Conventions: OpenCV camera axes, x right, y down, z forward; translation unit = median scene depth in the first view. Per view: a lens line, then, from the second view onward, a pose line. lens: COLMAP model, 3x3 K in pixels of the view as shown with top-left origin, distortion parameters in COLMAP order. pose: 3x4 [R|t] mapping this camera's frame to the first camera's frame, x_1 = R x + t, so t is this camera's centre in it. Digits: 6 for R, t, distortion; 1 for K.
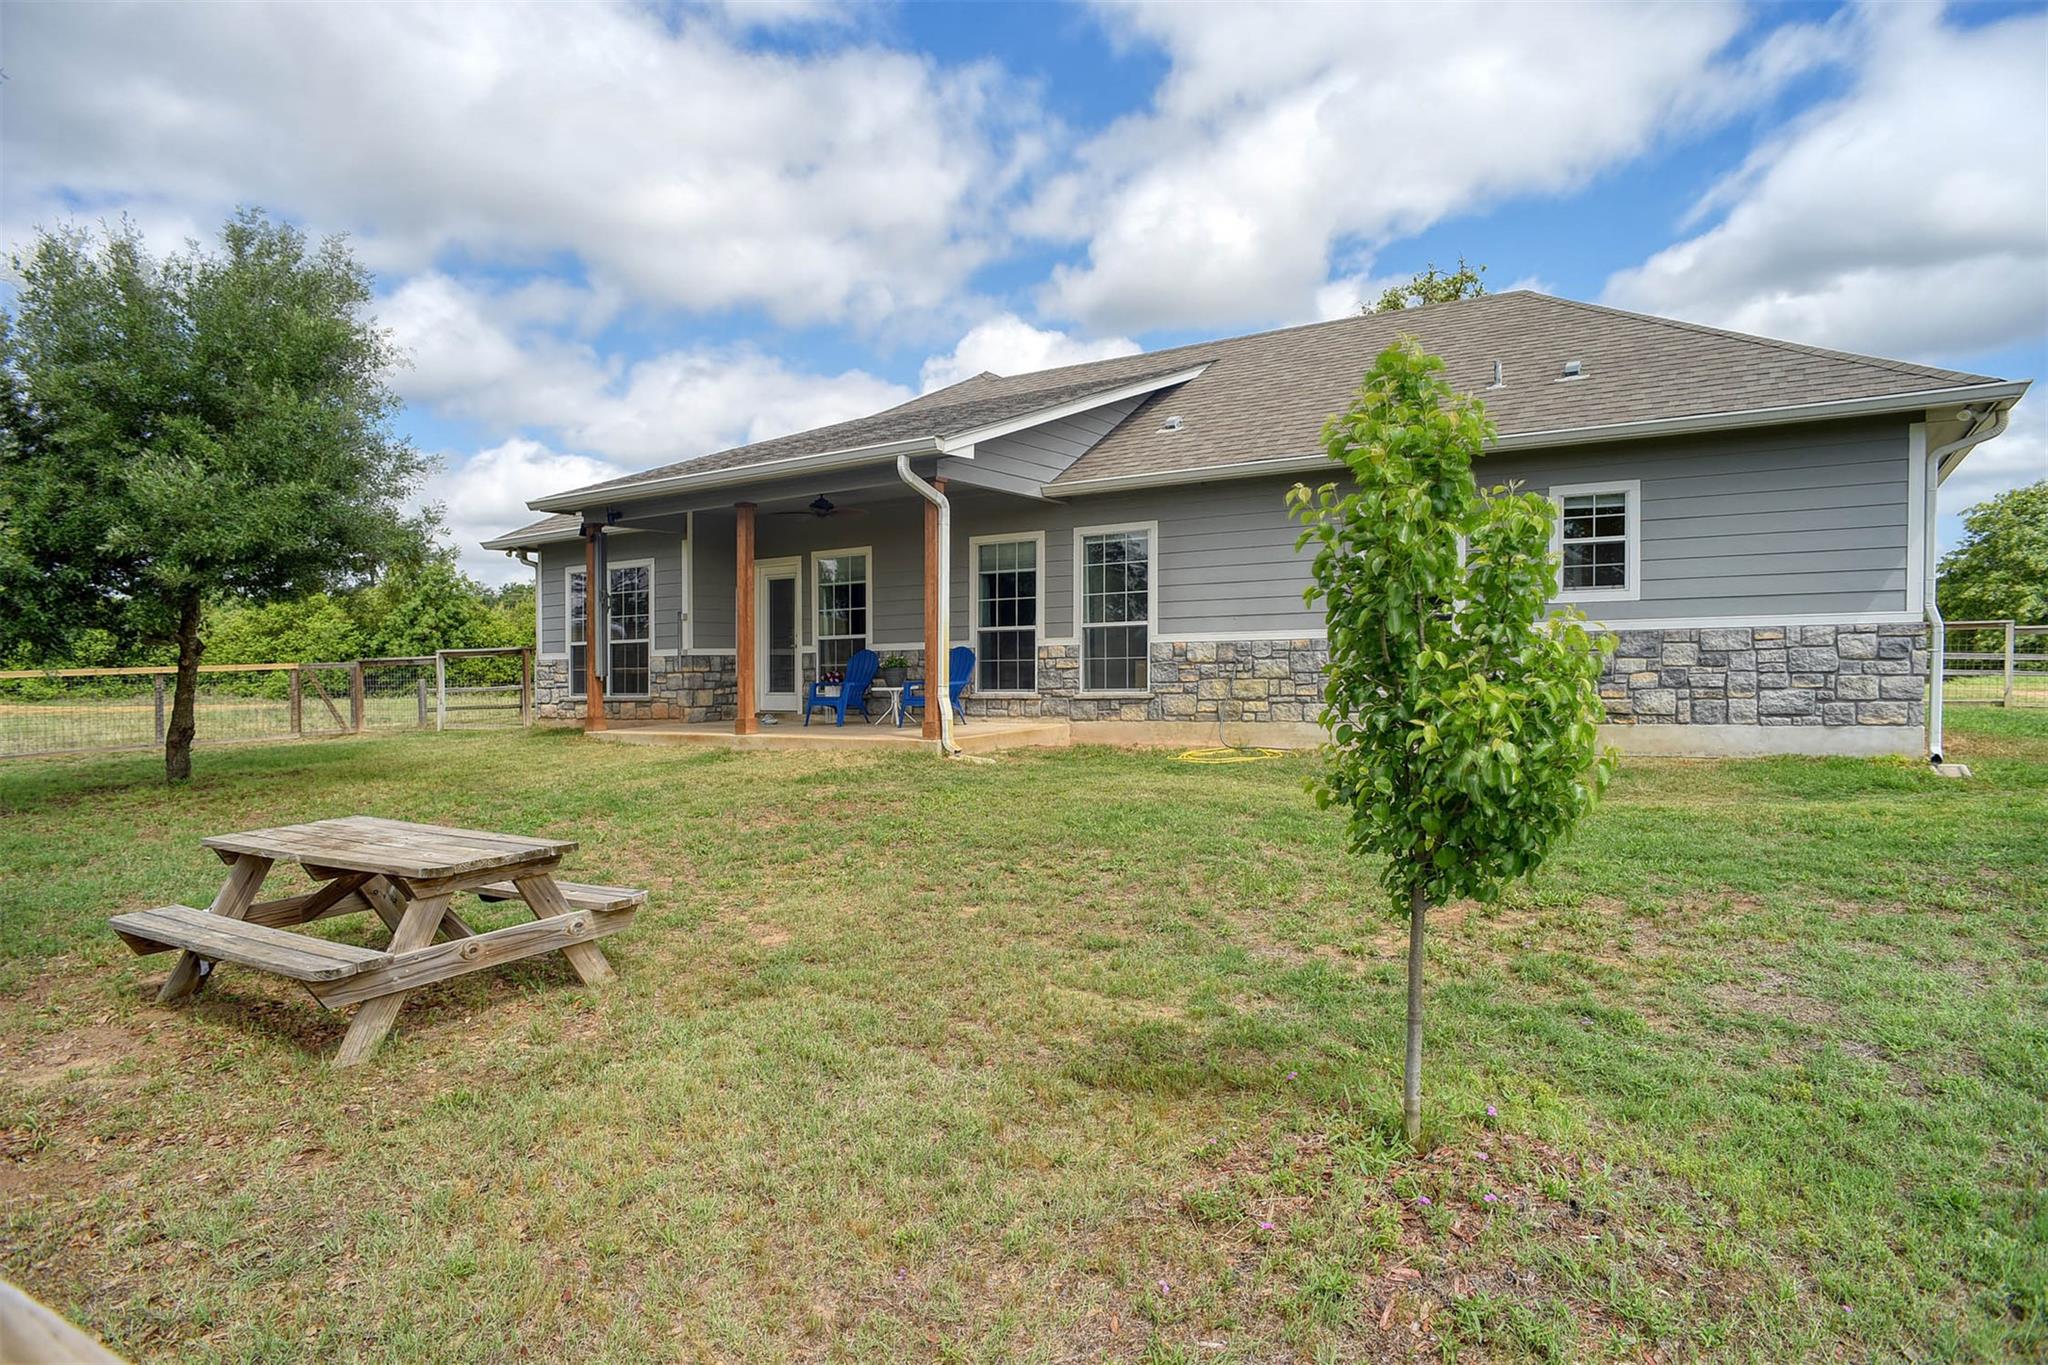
lens RADIAL K [[1167.0, 0, 1019.6], [0, 1167.0, 661.4], [0, 0, 1]] dist [-0.030988, 0.010060]
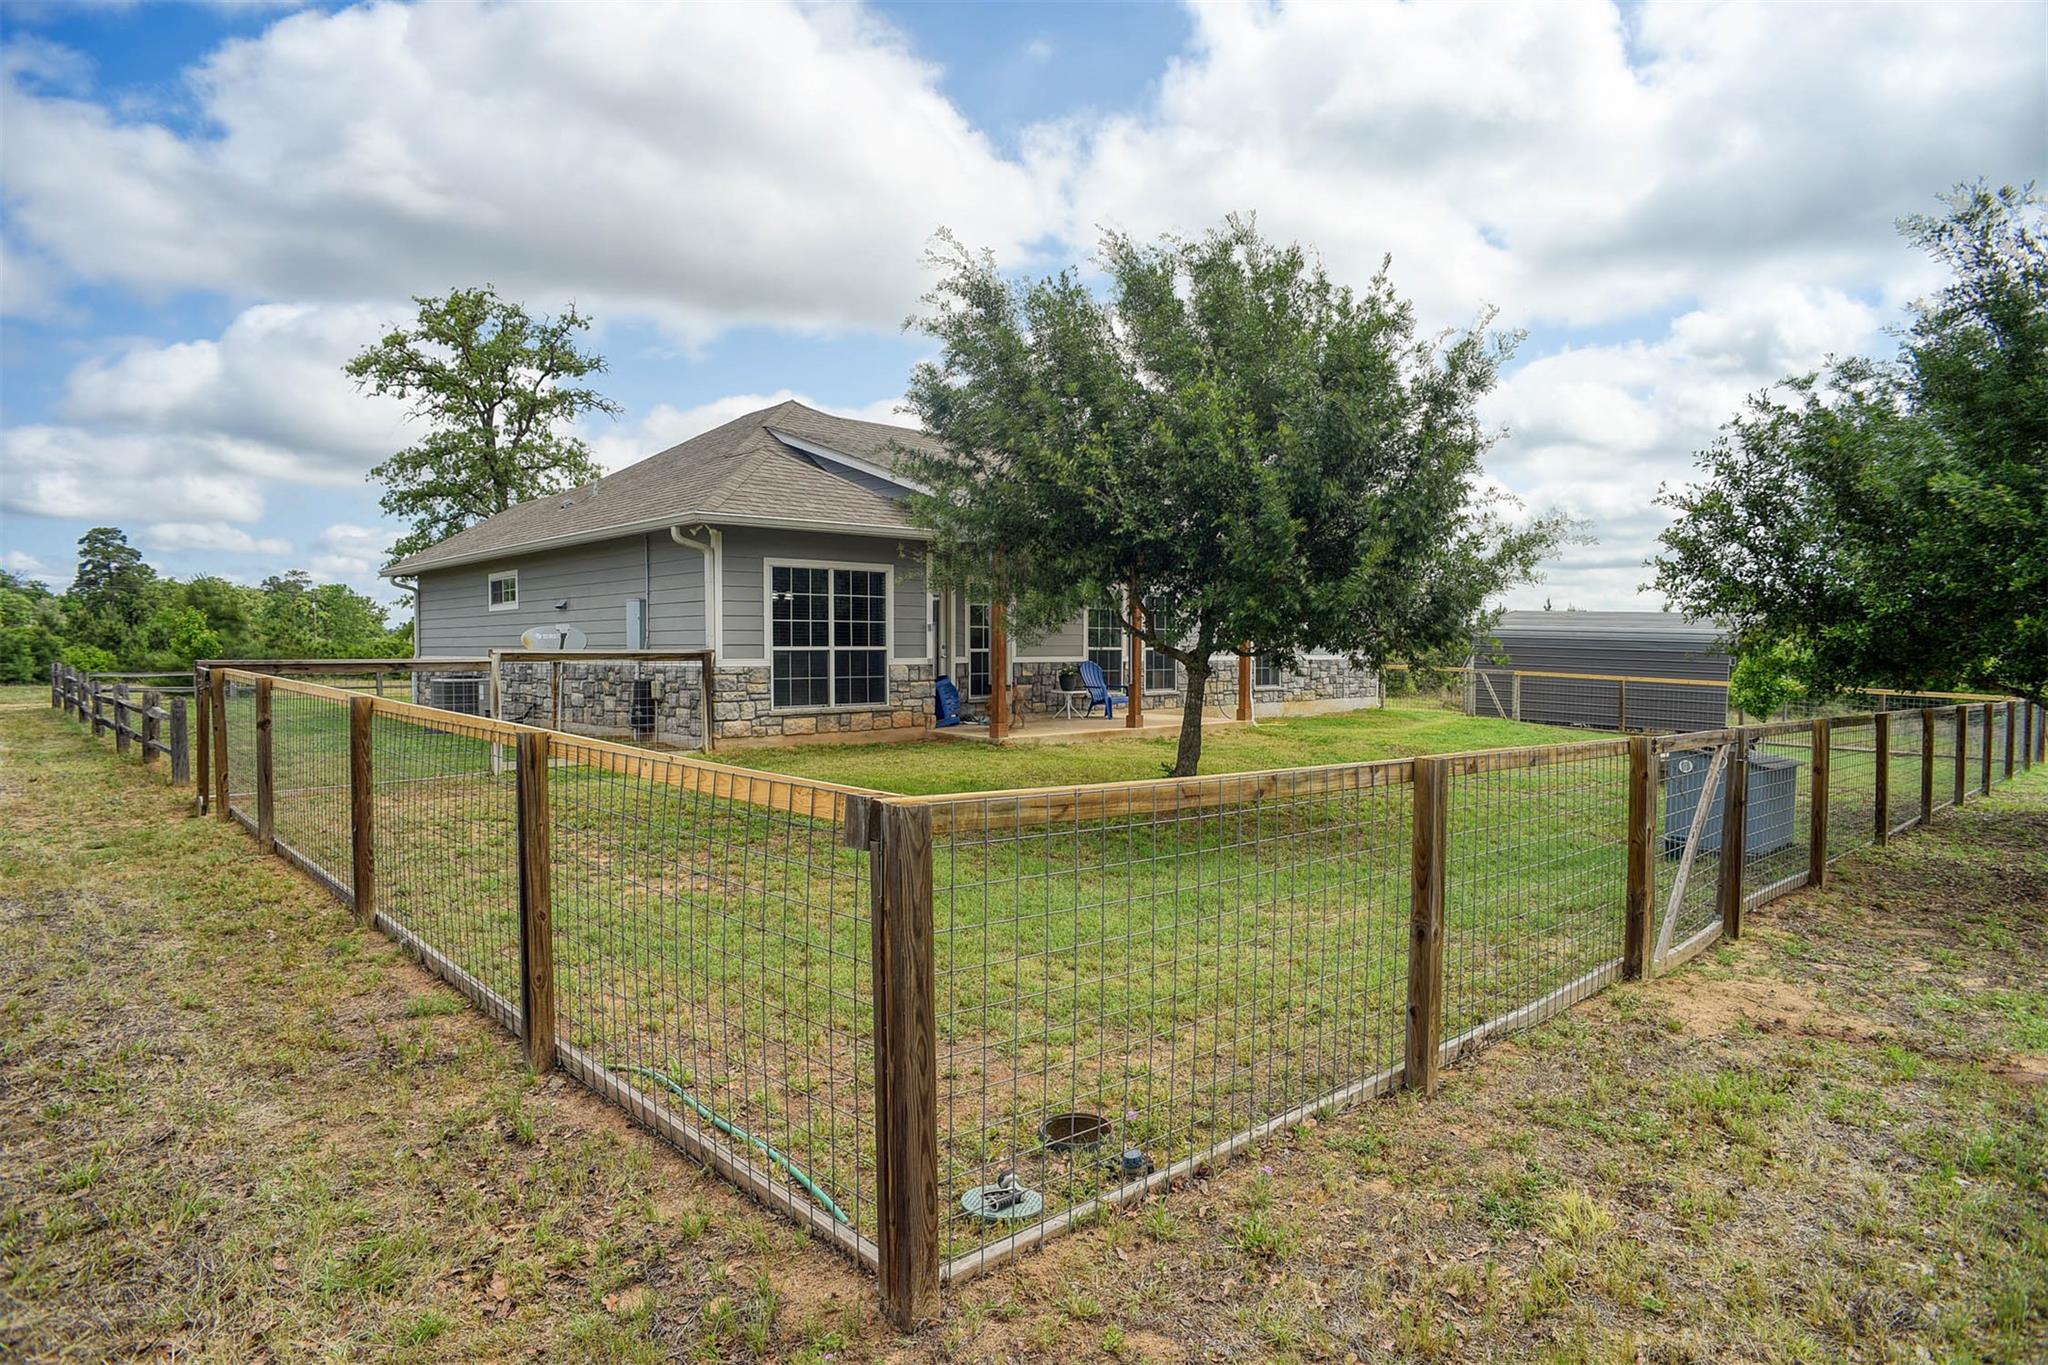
lens RADIAL K [[1167.0, 0, 1020.9], [0, 1167.0, 686.3], [0, 0, 1]] dist [-0.030988, 0.010060]
pose [[0.236869, 0.005874, 0.971524, -1.560368], [0.017094, 0.999802, -0.010212, 0.032966], [-0.971391, 0.019026, 0.236722, 0.827829]]
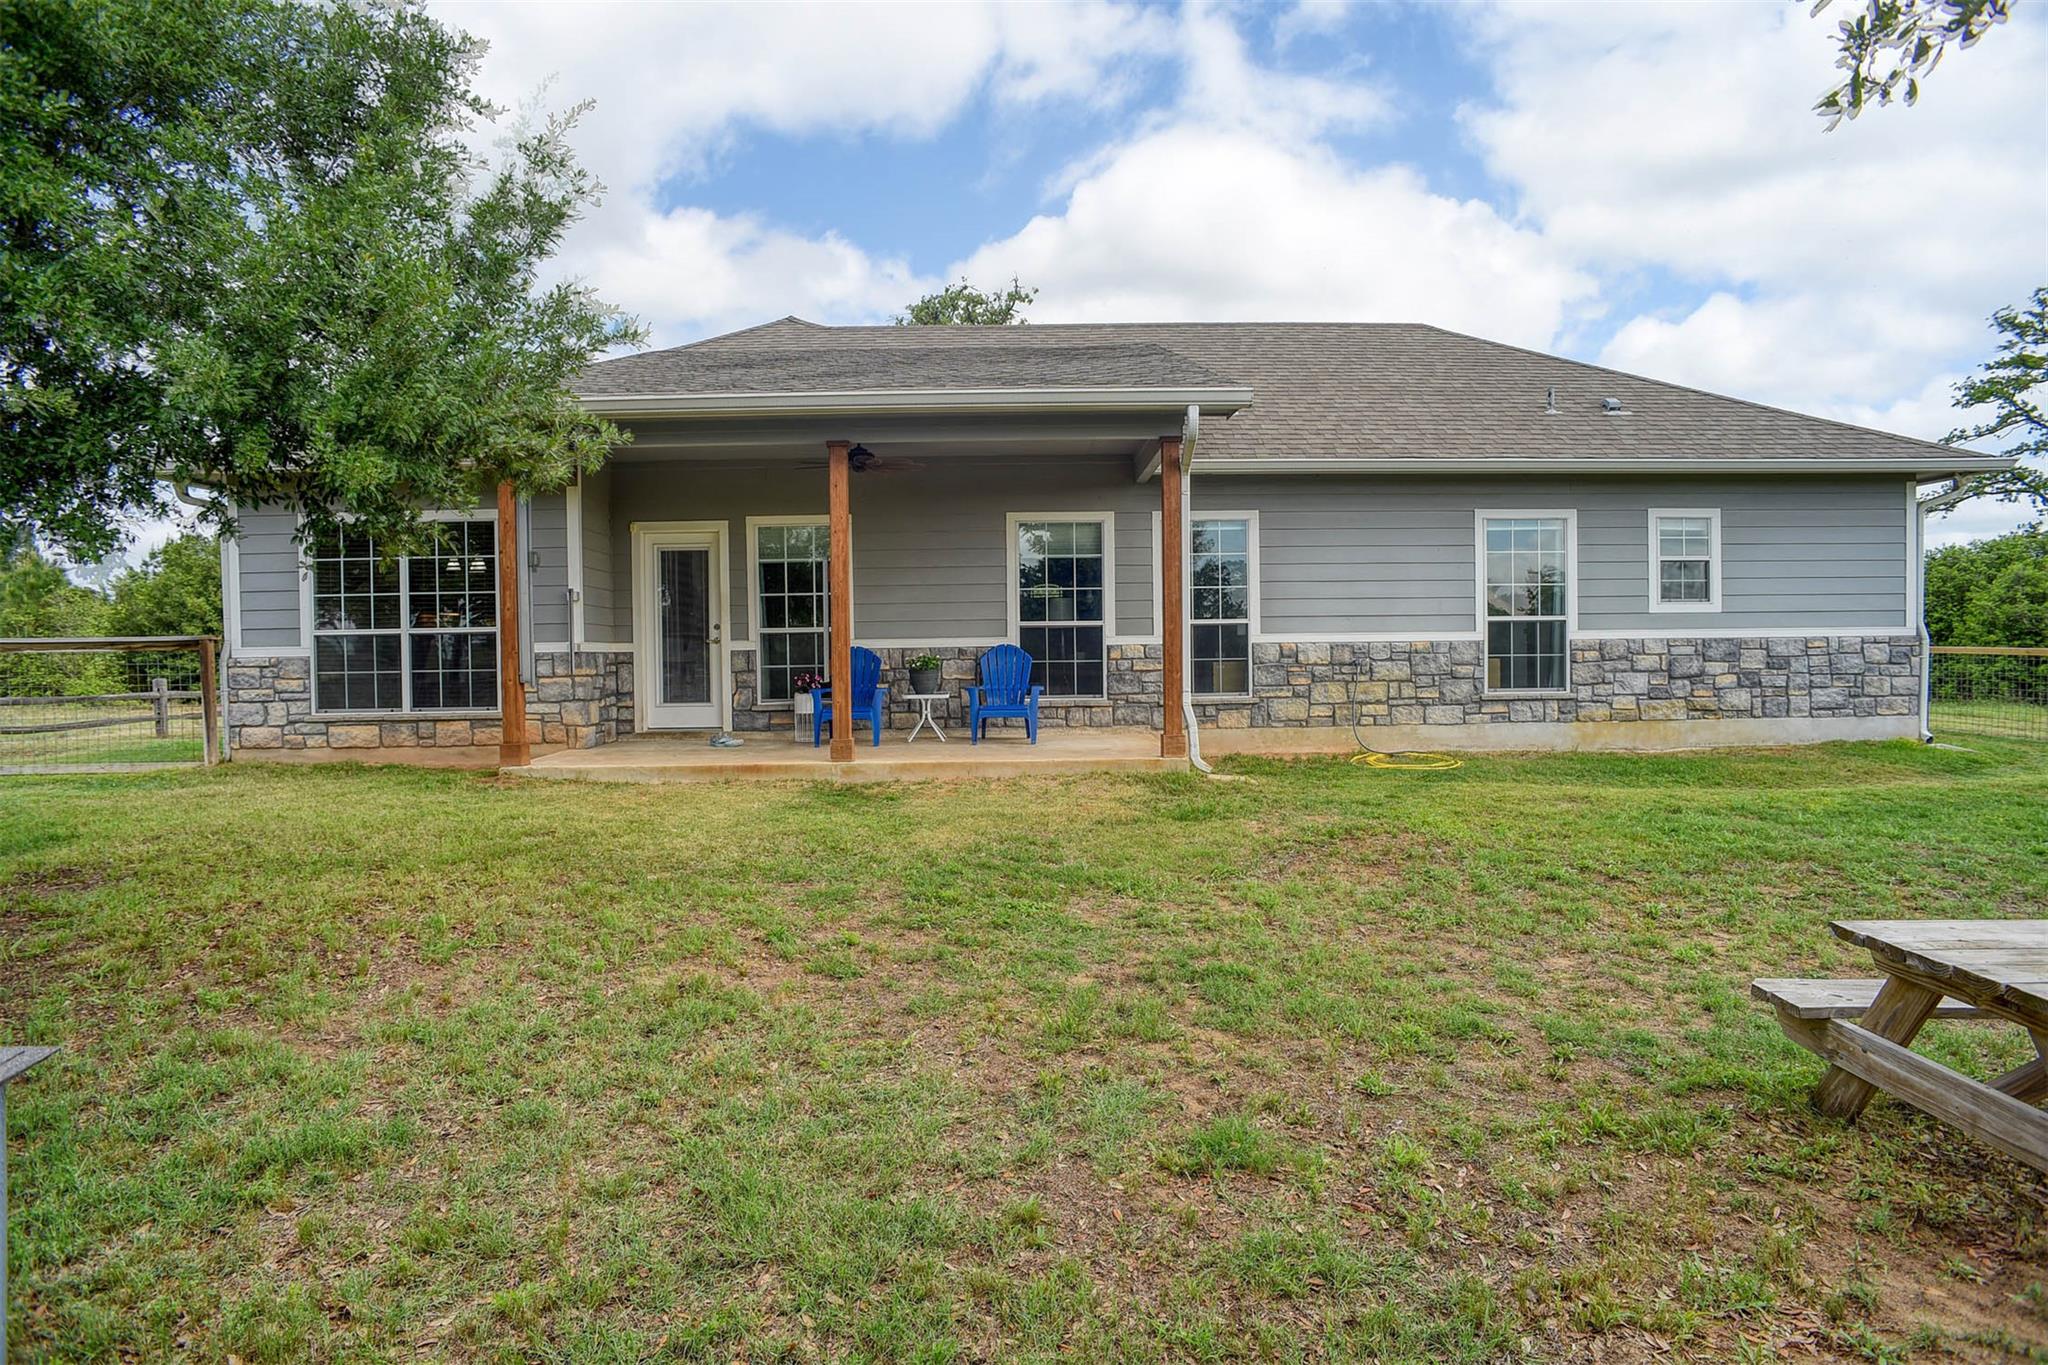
lens RADIAL K [[1167.0, 0, 1021.5], [0, 1167.0, 700.8], [0, 0, 1]] dist [-0.030988, 0.010060]
pose [[0.834612, -0.007708, 0.550785, -0.548430], [-0.002933, 0.999826, 0.018437, 0.013242], [-0.550831, -0.017003, 0.834443, 0.333773]]
